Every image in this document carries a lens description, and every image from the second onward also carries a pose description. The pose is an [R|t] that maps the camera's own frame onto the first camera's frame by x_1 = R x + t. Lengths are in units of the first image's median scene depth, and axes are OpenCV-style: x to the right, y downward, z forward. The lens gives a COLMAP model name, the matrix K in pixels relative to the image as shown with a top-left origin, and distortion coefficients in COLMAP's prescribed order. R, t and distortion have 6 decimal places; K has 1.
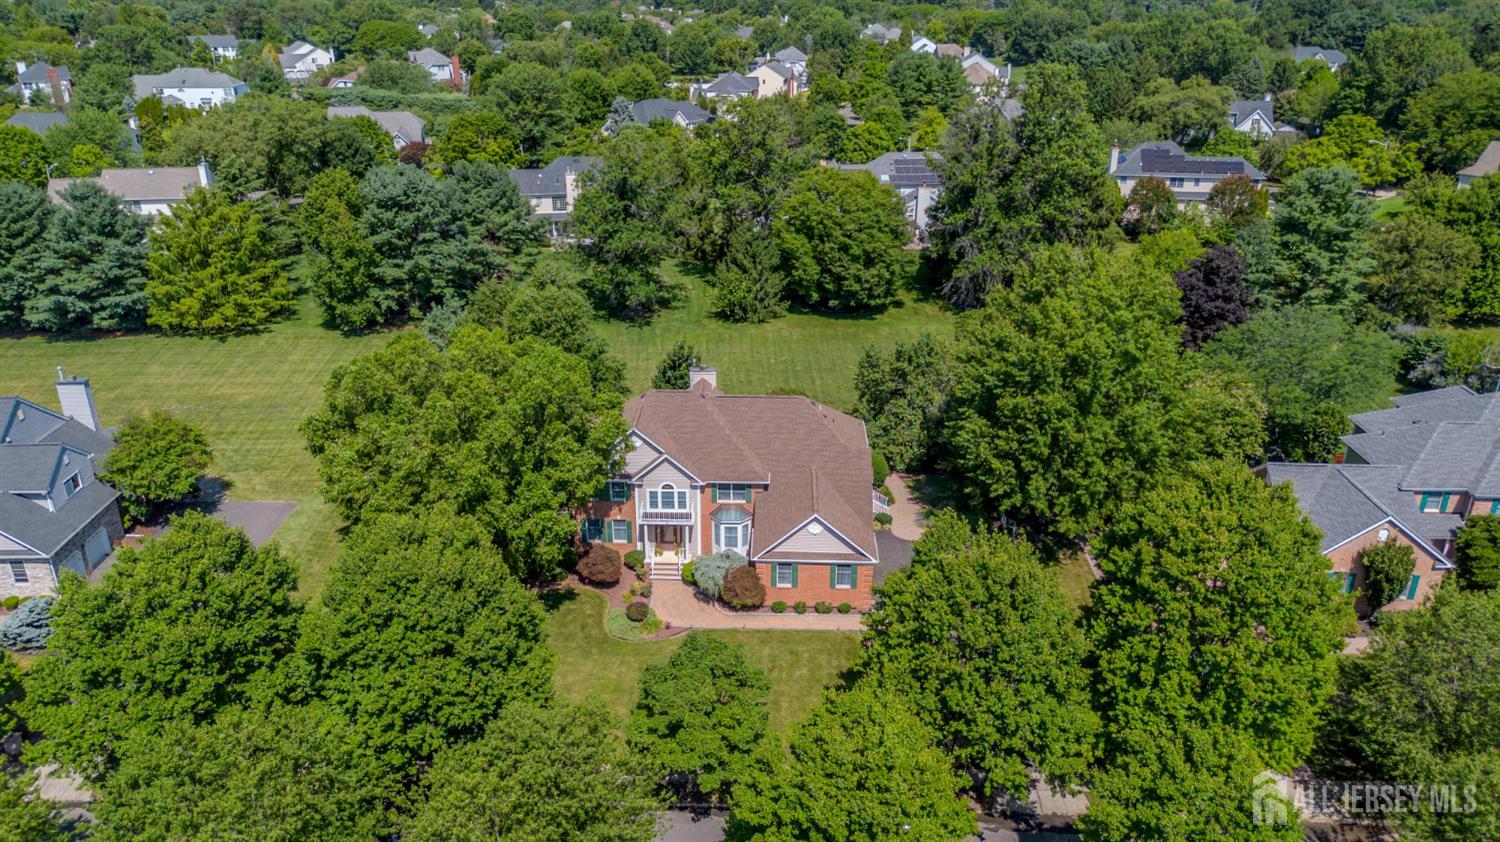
lens RADIAL K [[1061.1, 0, 750.0], [0, 1061.1, 421.0], [0, 0, 1]] dist [0.080588, -0.097508]
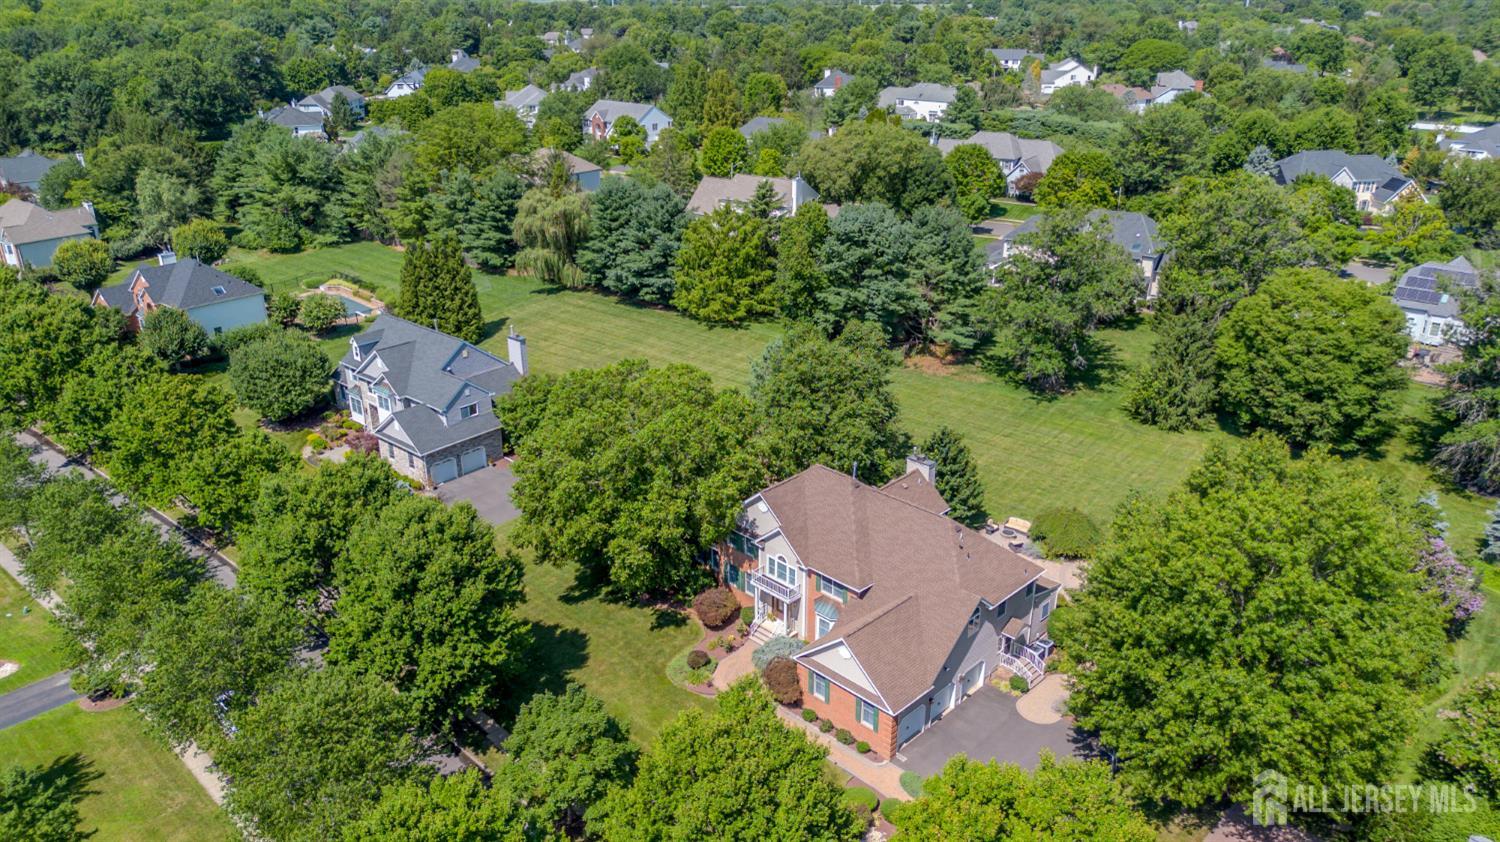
lens RADIAL K [[1063.2, 0, 747.2], [0, 1063.2, 419.5], [0, 0, 1]] dist [0.065718, -0.064405]
pose [[0.729716, 0.258218, -0.633117, 0.429728], [-0.260011, 0.961181, 0.092337, -0.128453], [0.632383, 0.097238, 0.768529, 0.149854]]
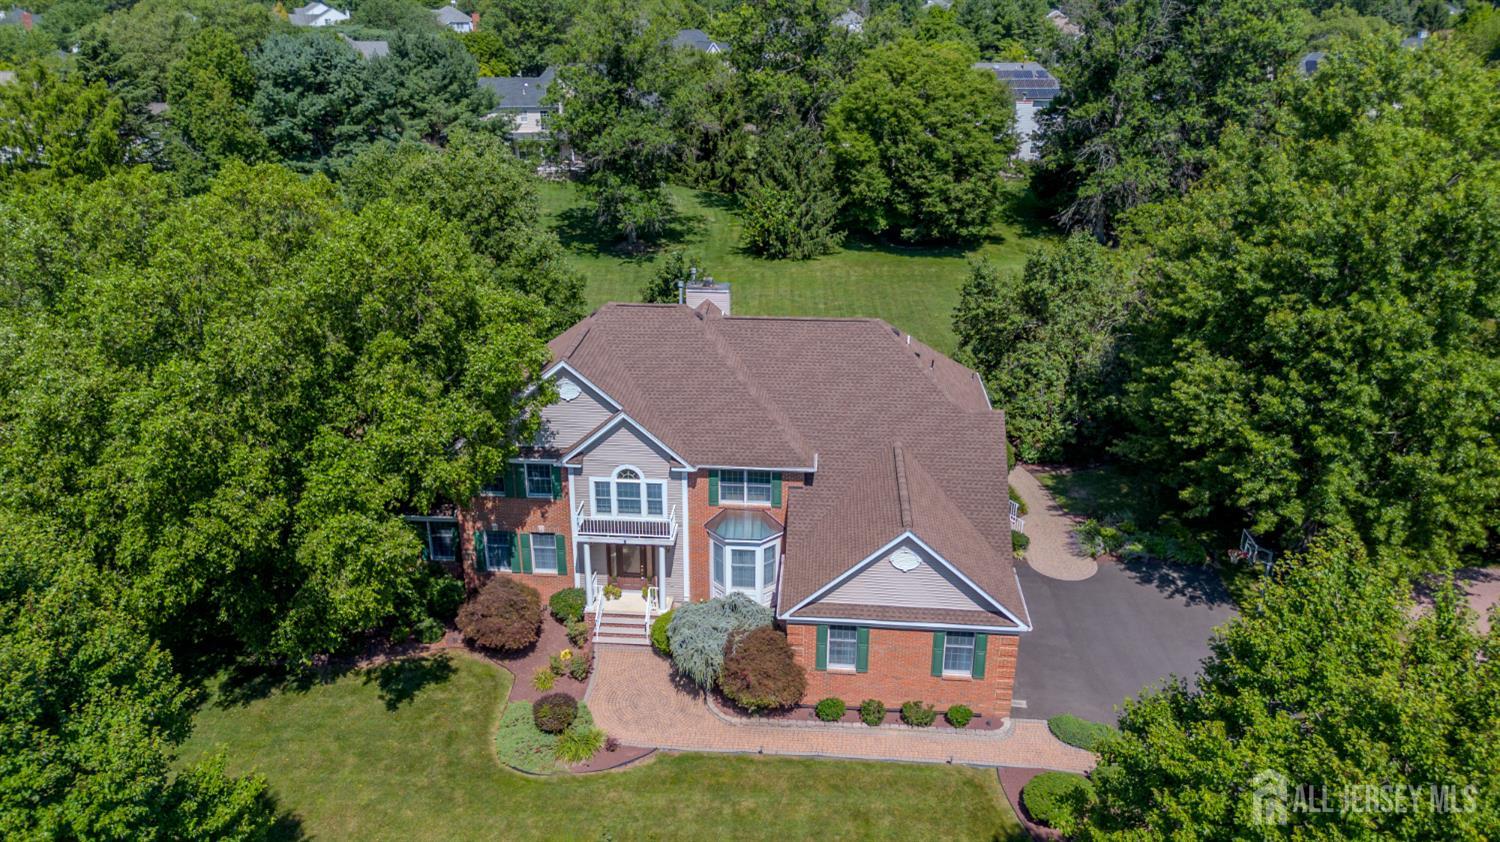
lens RADIAL K [[1063.2, 0, 747.2], [0, 1063.2, 419.5], [0, 0, 1]] dist [0.065718, -0.064405]
pose [[0.998876, 0.017356, -0.044114, 0.005793], [-0.017759, 0.999804, -0.008753, 0.031781], [0.043954, 0.009527, 0.998988, 0.385102]]
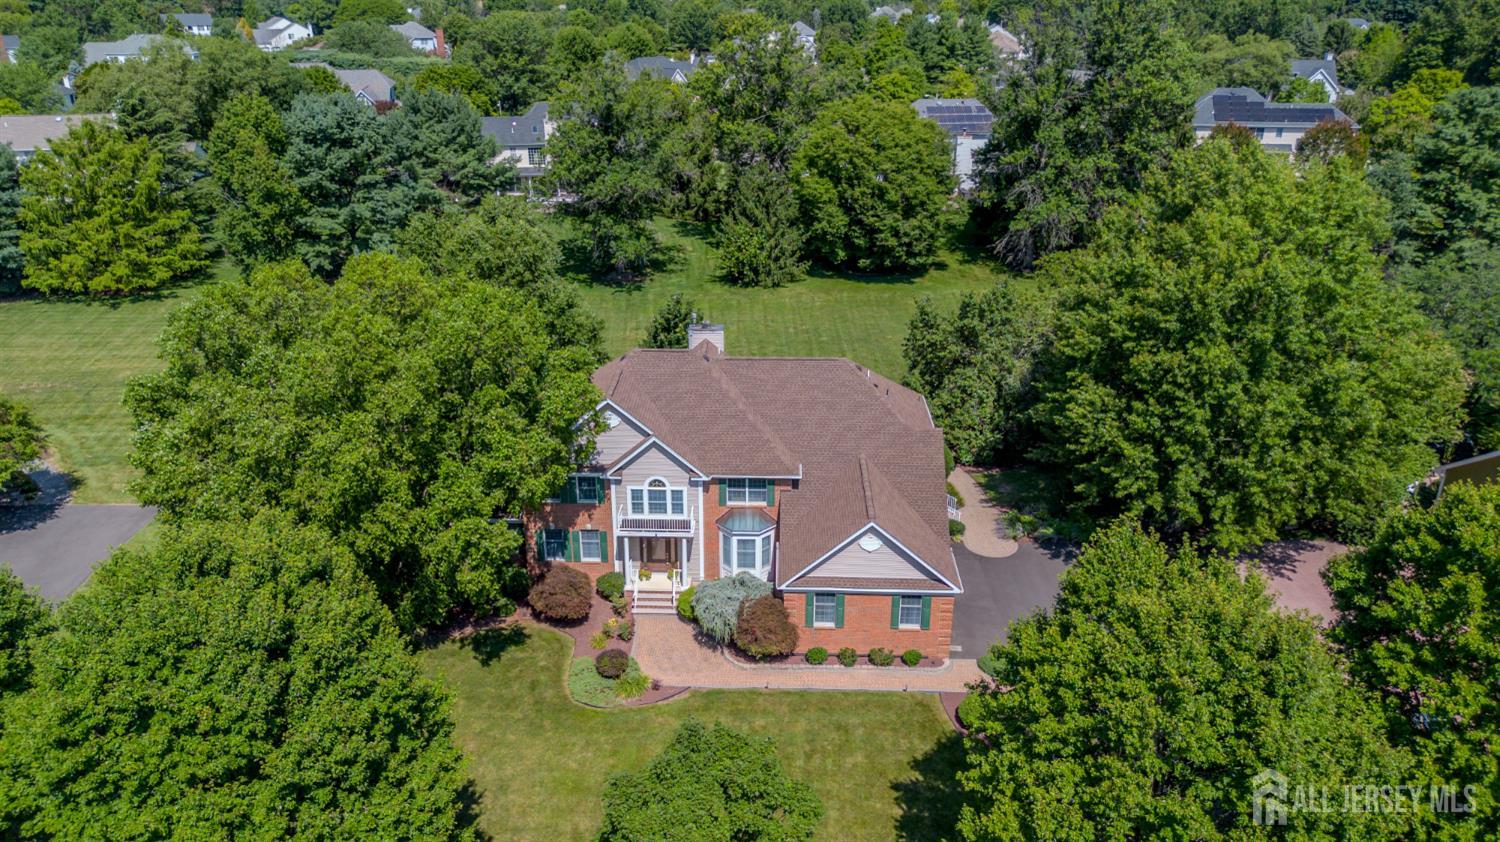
lens RADIAL K [[1063.2, 0, 747.2], [0, 1063.2, 419.5], [0, 0, 1]] dist [0.065718, -0.064405]
pose [[0.999992, -0.001353, -0.003736, -0.012315], [0.001335, 0.999988, -0.004664, 0.019307], [0.003742, 0.004659, 0.999982, 0.244440]]
